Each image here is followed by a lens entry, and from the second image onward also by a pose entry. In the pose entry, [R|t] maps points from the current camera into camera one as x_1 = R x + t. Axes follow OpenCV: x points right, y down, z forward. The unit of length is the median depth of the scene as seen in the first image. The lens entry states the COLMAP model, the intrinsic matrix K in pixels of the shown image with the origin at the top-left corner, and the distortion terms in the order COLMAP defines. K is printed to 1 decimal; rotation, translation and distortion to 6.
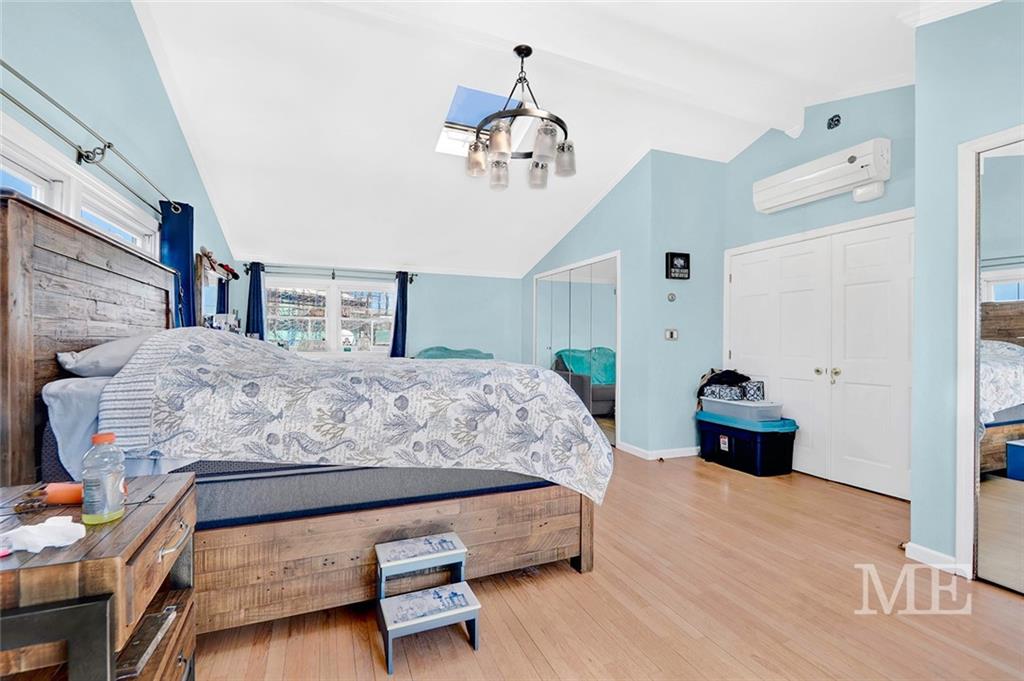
lens RADIAL K [[419.5, 0, 478.6], [0, 419.5, 339.8], [0, 0, 1]] dist [-0.009262, 0.002509]
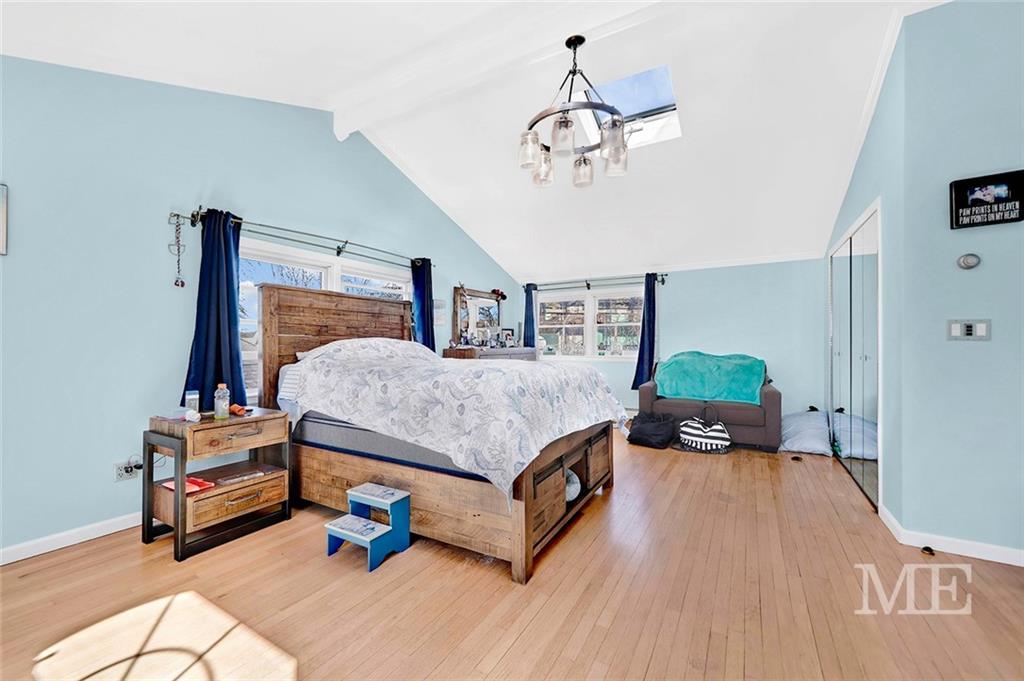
lens RADIAL K [[419.5, 0, 505.1], [0, 419.5, 343.2], [0, 0, 1]] dist [-0.009262, 0.002509]
pose [[0.621985, -0.011126, -0.782950, 1.056586], [0.008058, 0.999937, -0.007808, 0.009497], [0.782988, -0.001452, 0.622036, 0.394244]]
